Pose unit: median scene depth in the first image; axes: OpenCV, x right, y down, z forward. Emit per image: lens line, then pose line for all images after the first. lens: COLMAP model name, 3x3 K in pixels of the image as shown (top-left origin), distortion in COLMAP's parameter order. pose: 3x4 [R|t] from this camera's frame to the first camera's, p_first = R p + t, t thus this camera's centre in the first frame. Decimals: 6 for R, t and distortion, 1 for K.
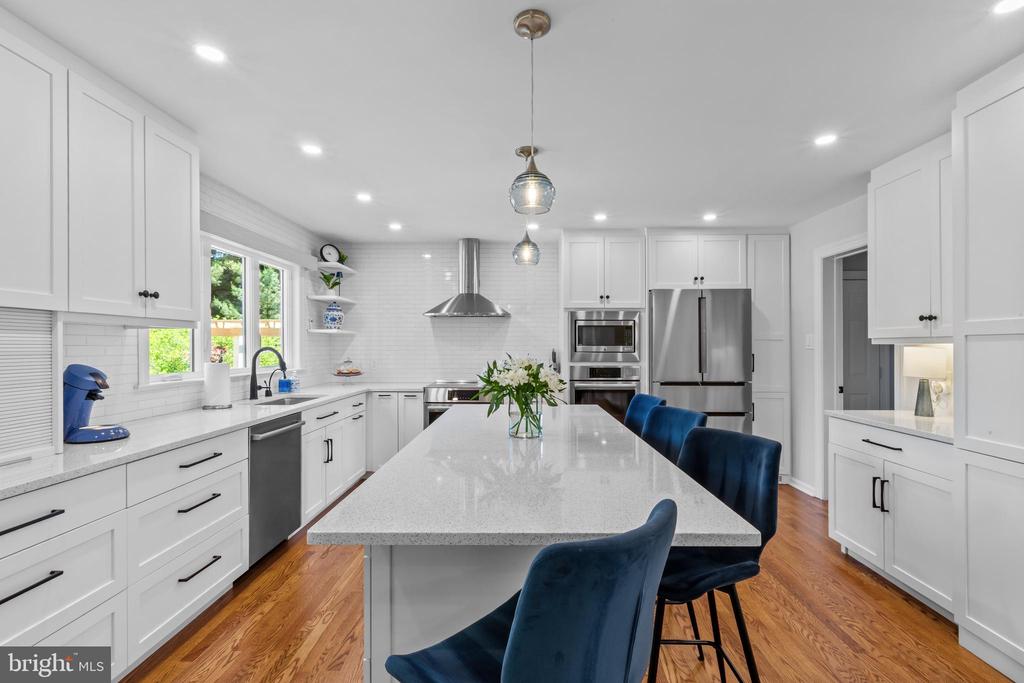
lens RADIAL K [[469.1, 0, 515.8], [0, 469.1, 344.9], [0, 0, 1]] dist [-0.003341, -0.000063]
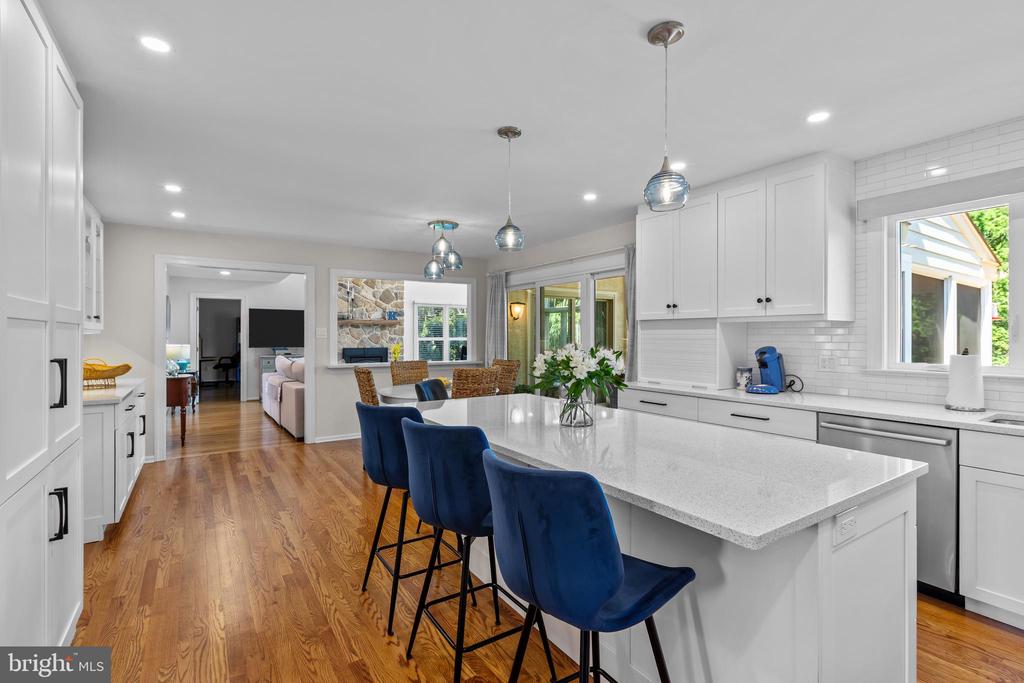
lens RADIAL K [[463.8, 0, 504.2], [0, 463.8, 337.2], [0, 0, 1]] dist [0.000583, 0.000119]
pose [[-0.837831, 0.002510, -0.545923, 0.343855], [-0.000862, 0.999982, 0.005920, -0.000506], [0.545928, 0.005430, -0.837814, 0.877610]]
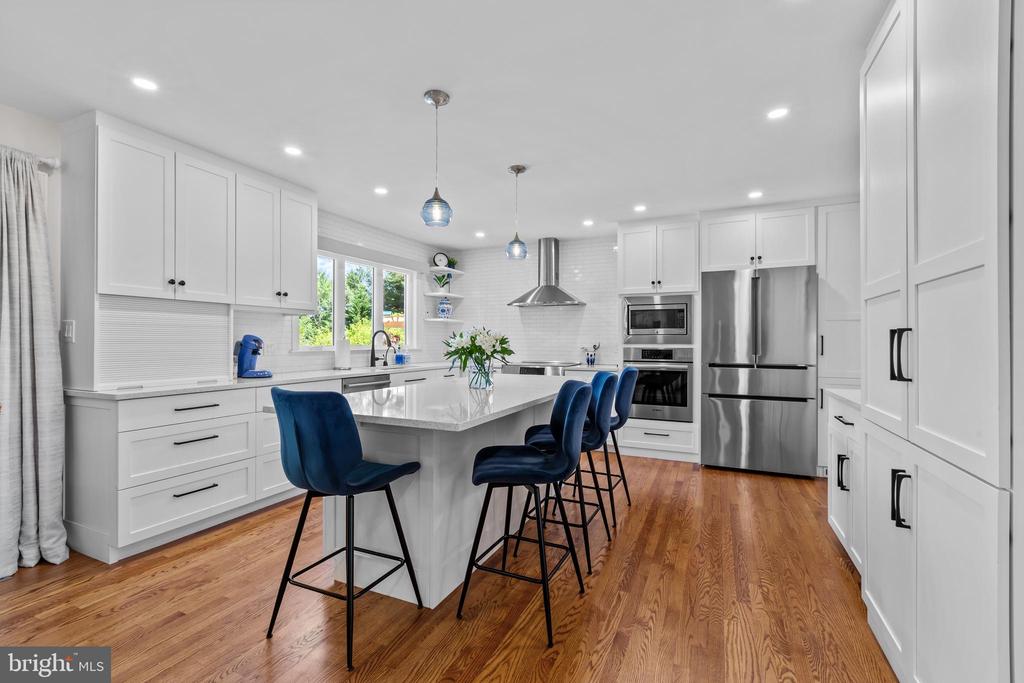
lens RADIAL K [[463.8, 0, 504.2], [0, 463.8, 337.2], [0, 0, 1]] dist [0.000583, 0.000119]
pose [[0.906194, -0.002616, -0.422855, 0.321746], [-0.001067, 0.999964, -0.008474, 0.030486], [0.422861, 0.008130, 0.906158, -0.087513]]
